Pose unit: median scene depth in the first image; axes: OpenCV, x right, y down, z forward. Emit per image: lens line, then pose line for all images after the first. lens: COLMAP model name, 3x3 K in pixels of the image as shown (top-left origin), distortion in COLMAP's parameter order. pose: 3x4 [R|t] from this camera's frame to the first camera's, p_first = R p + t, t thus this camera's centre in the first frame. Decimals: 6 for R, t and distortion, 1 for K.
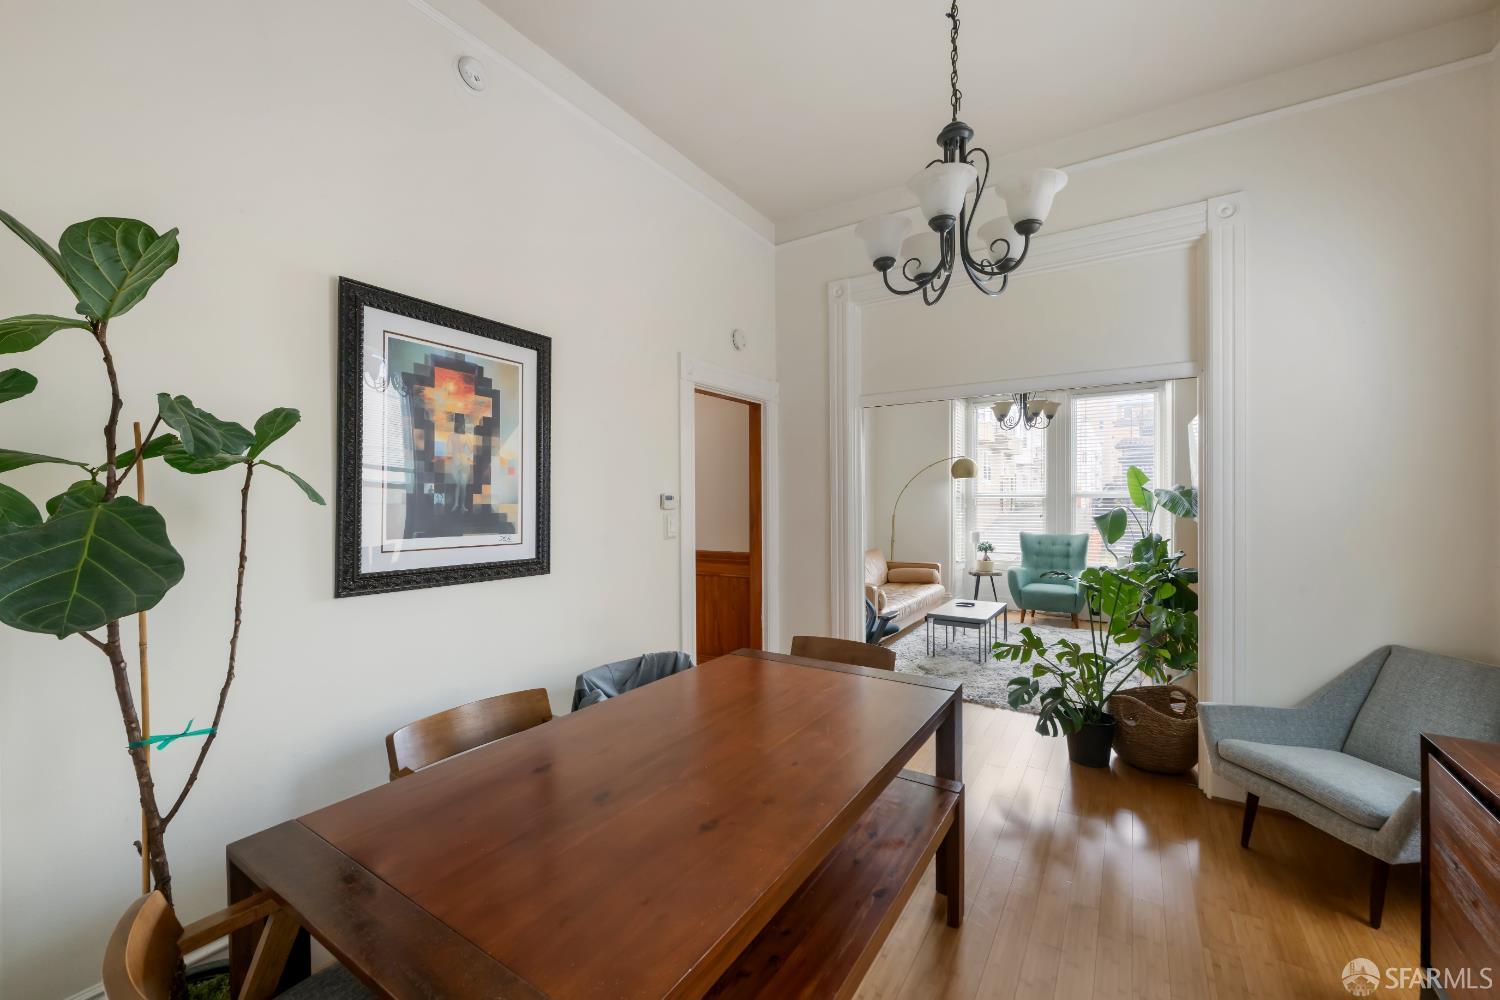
lens RADIAL K [[595.1, 0, 743.6], [0, 595.1, 499.6], [0, 0, 1]] dist [-0.008773, 0.000390]
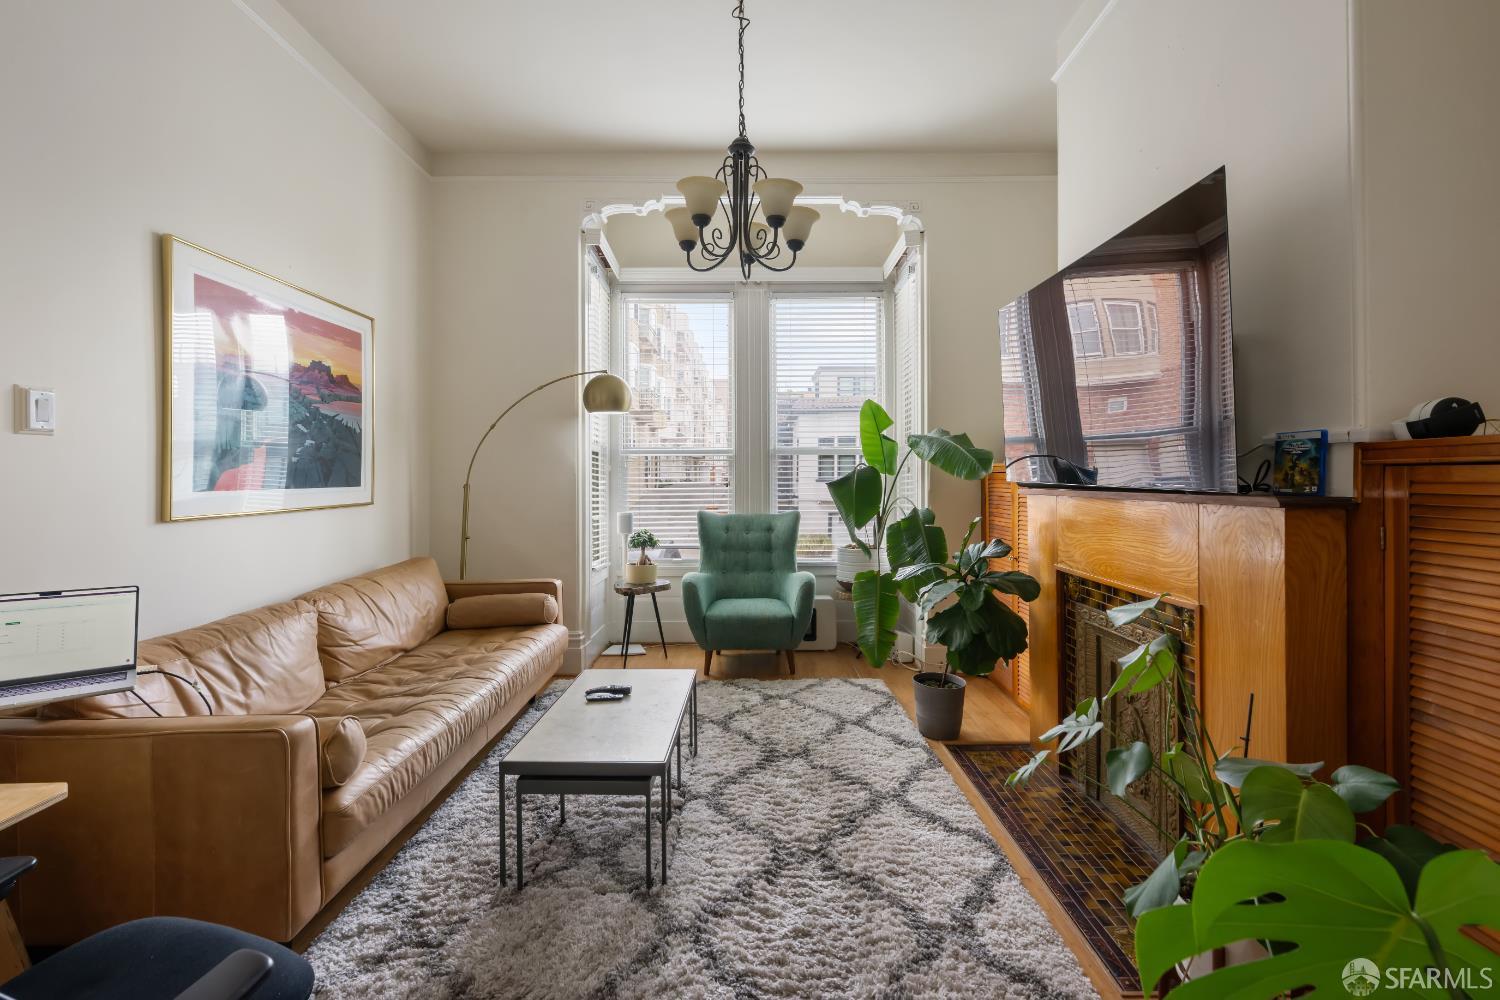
lens RADIAL K [[627.7, 0, 746.3], [0, 627.7, 476.3], [0, 0, 1]] dist [-0.014396, 0.000139]
pose [[0.839999, 0.002601, 0.542582, 0.173022], [0.000223, 0.999987, -0.005140, 0.023434], [-0.542589, 0.004439, 0.839987, 0.464331]]
